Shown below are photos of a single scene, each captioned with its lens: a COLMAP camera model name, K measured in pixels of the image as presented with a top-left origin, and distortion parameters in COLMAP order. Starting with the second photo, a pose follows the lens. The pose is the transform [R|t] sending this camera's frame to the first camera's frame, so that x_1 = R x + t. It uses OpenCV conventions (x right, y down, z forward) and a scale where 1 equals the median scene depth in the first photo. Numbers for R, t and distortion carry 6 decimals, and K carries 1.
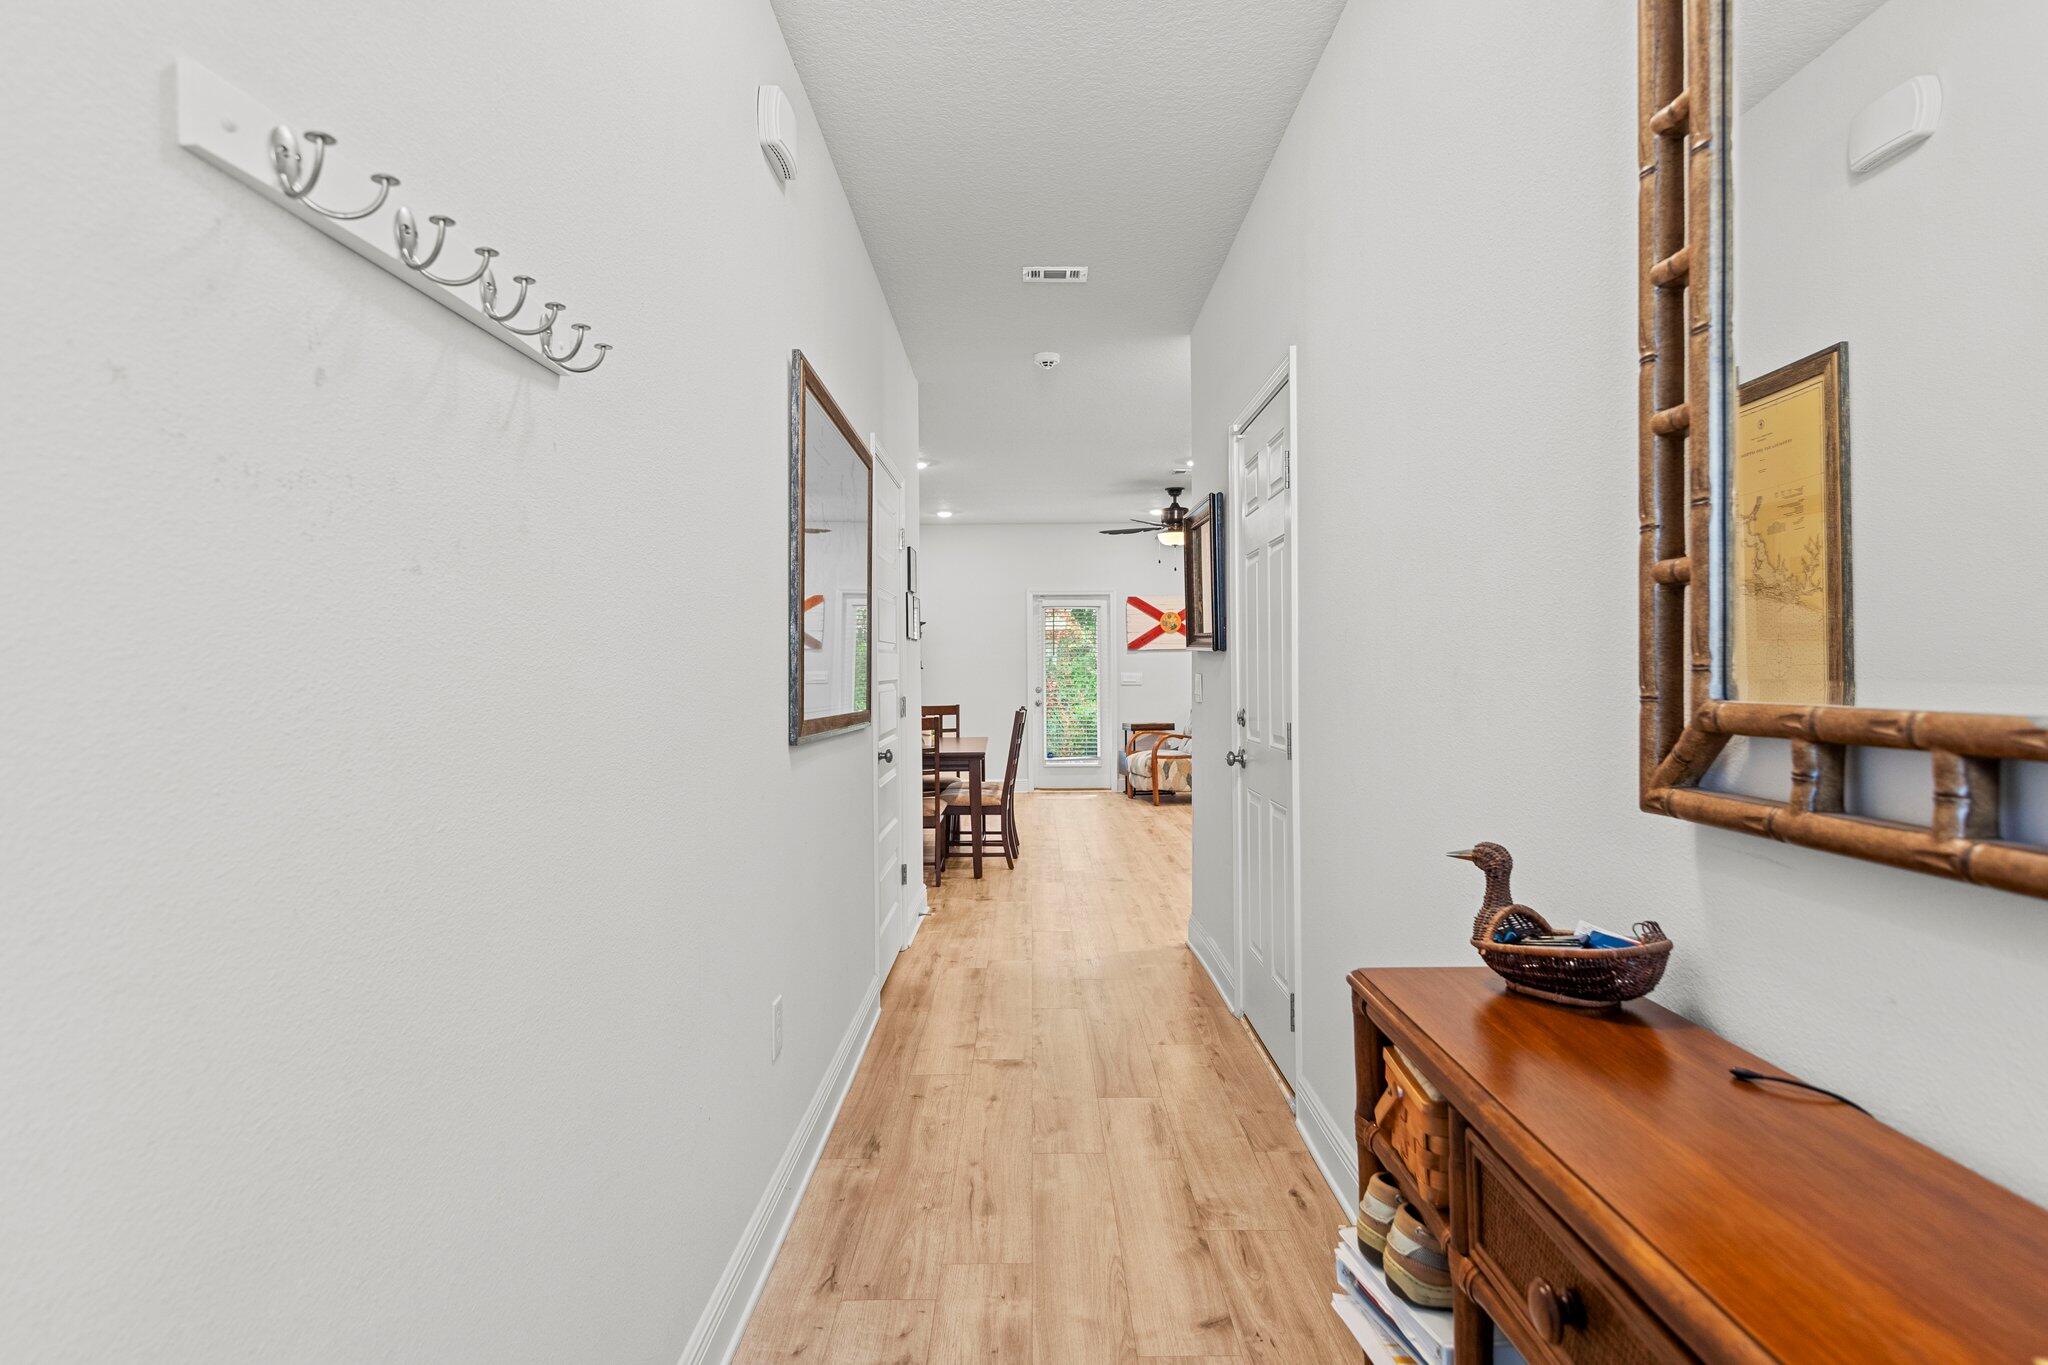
lens RADIAL K [[913.9, 0, 1026.1], [0, 913.9, 679.2], [0, 0, 1]] dist [0.000076, 0.000003]
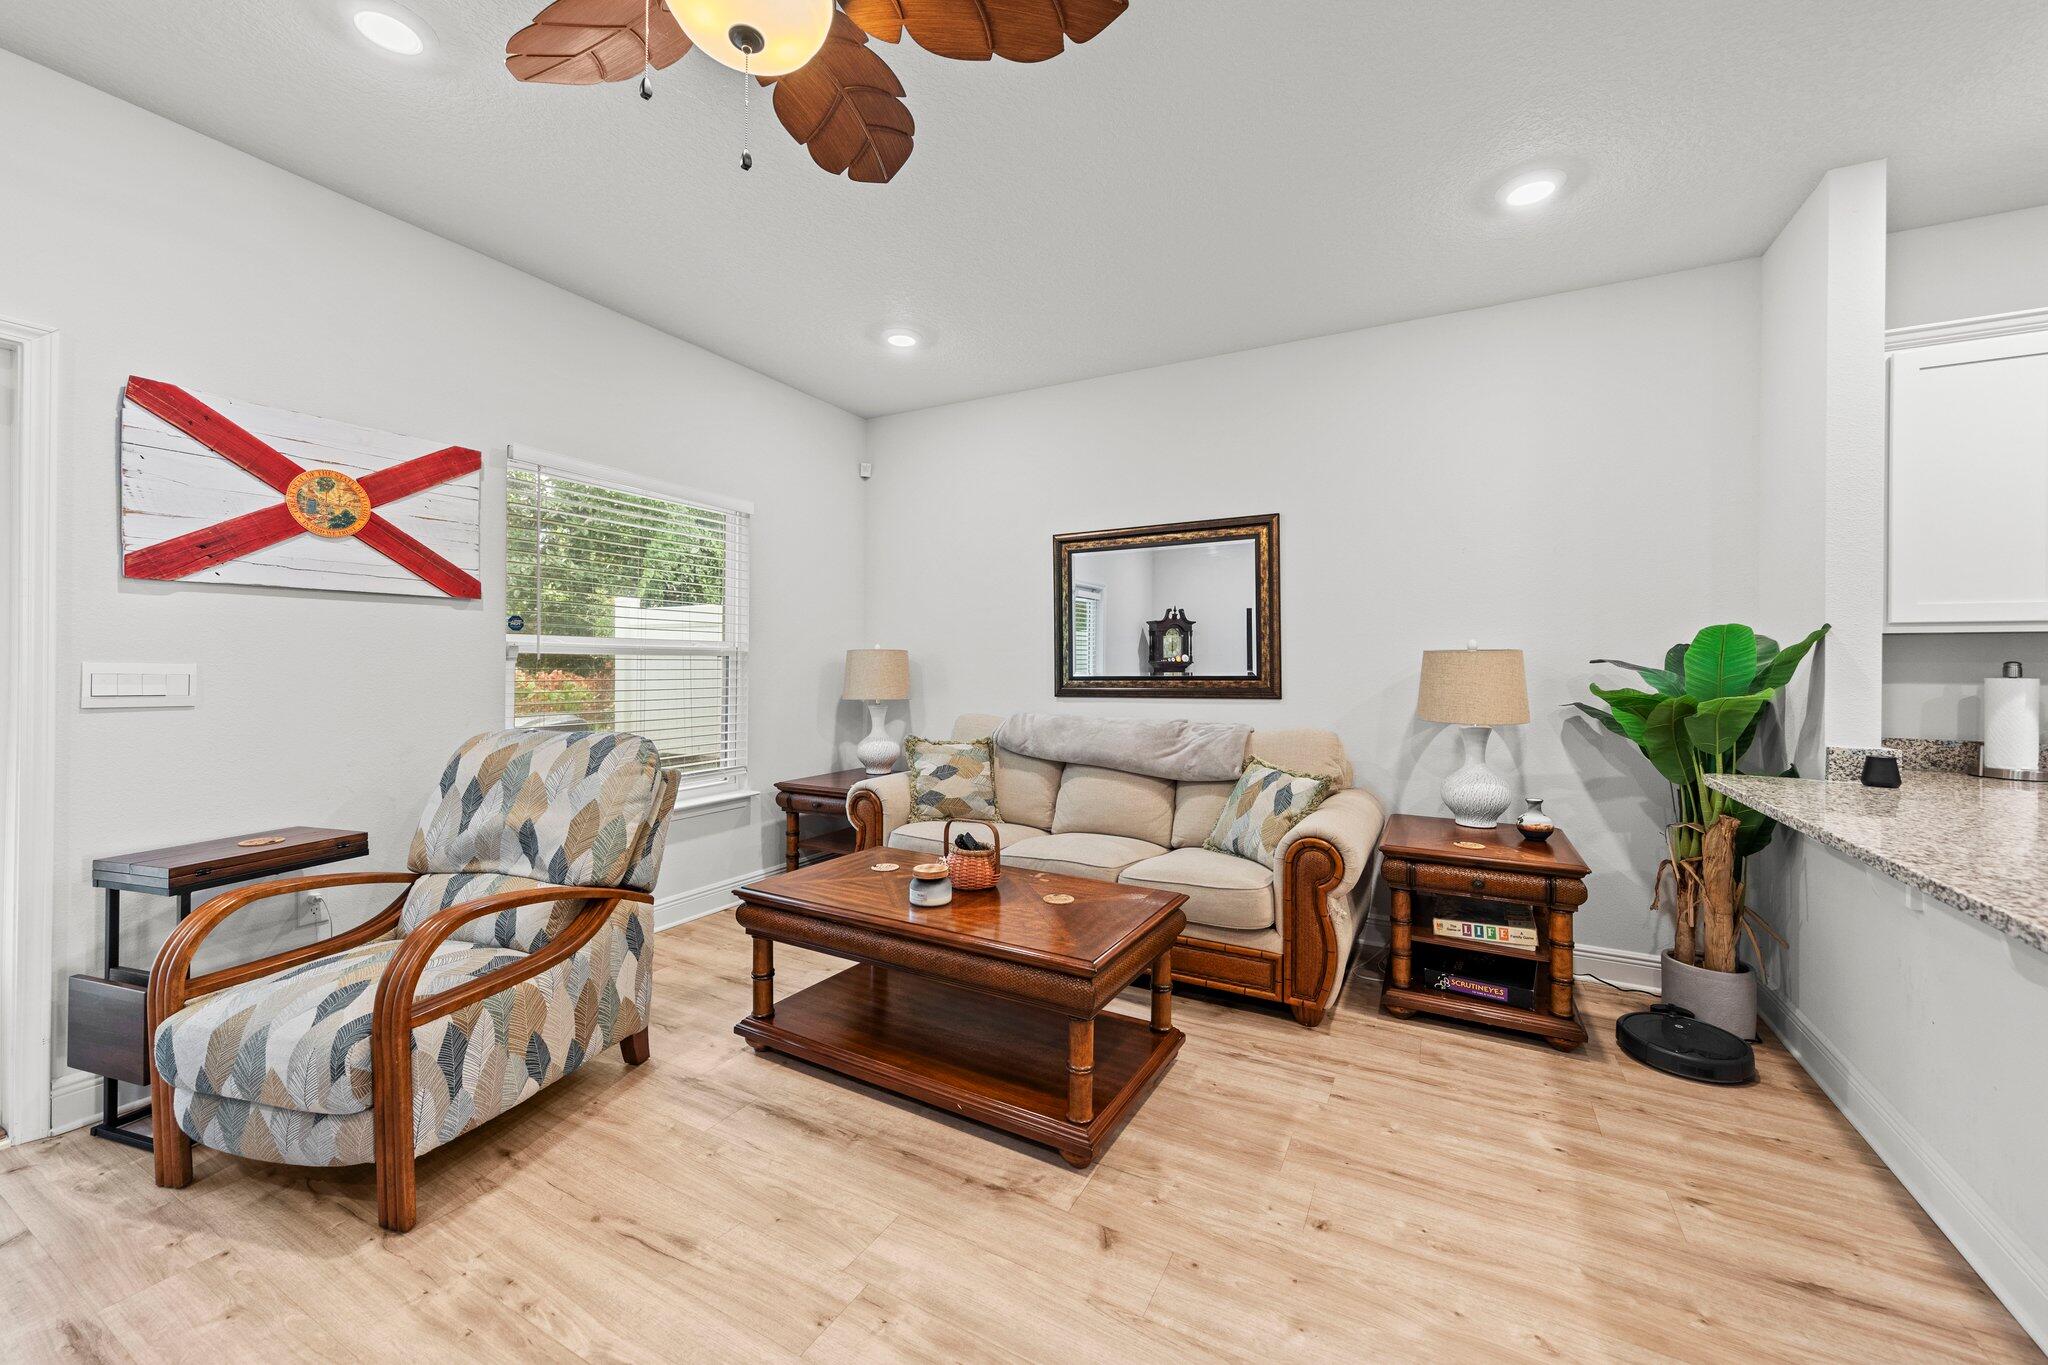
lens RADIAL K [[782.1, 0, 1022.1], [0, 782.1, 664.1], [0, 0, 1]] dist [0.005255, -0.001025]
pose [[0.454858, 0.013687, 0.890459, 0.027044], [-0.013144, 0.999876, -0.008654, -0.008039], [-0.890467, -0.007768, 0.454982, 0.665213]]
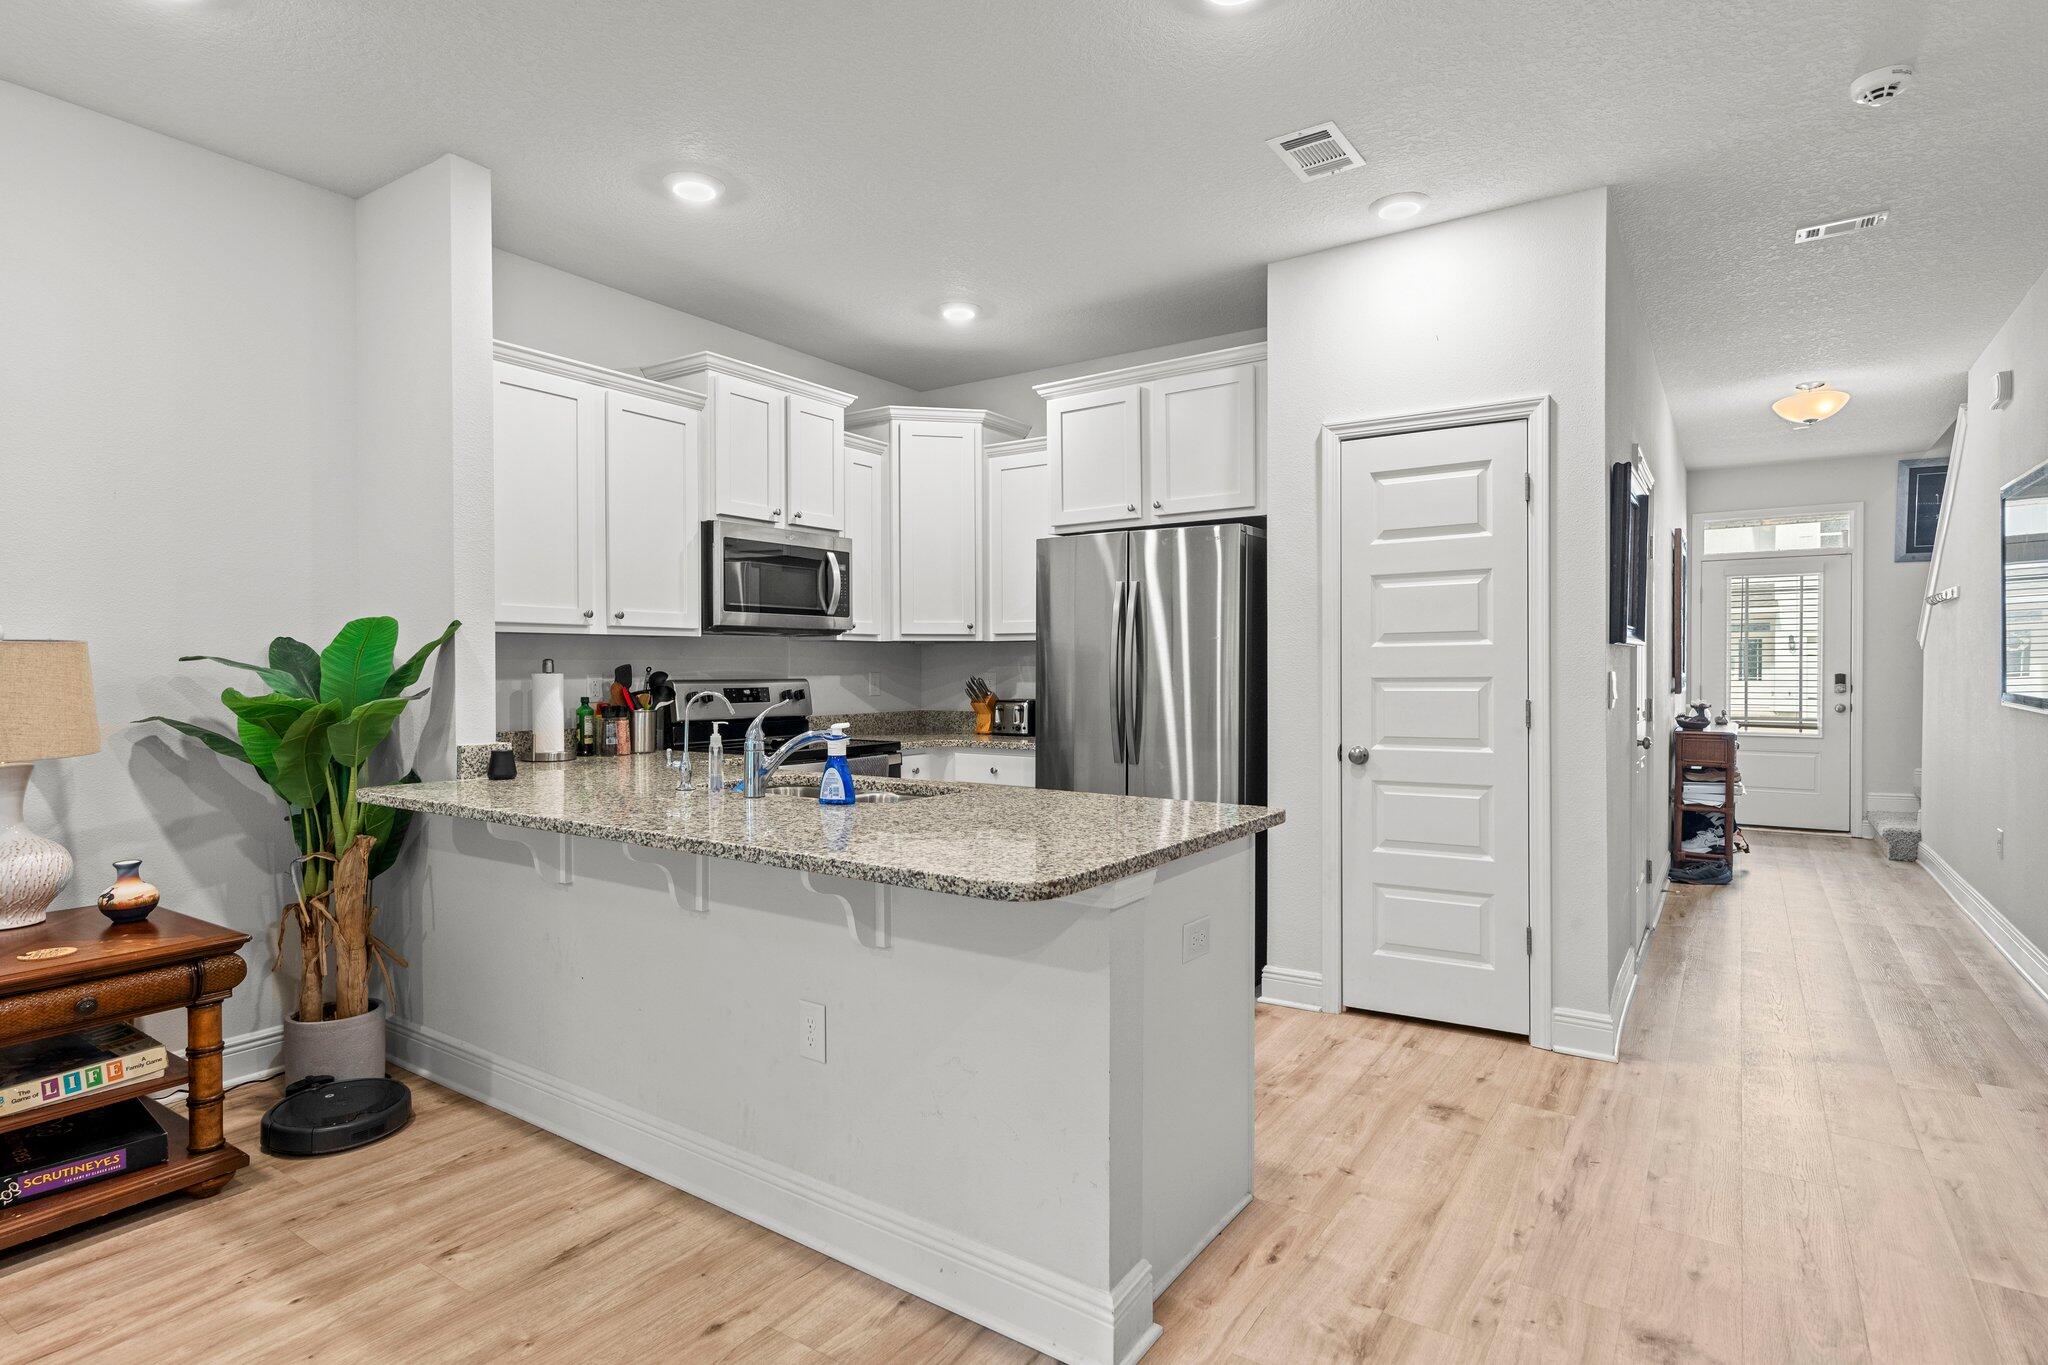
lens RADIAL K [[1051.7, 0, 1026.8], [0, 1051.7, 671.4], [0, 0, 1]] dist [0.004030, 0.000278]
pose [[-0.841065, 0.008783, 0.540863, 0.038402], [0.009578, 0.999953, -0.001345, -0.008421], [-0.540850, 0.004049, -0.841109, 0.731883]]
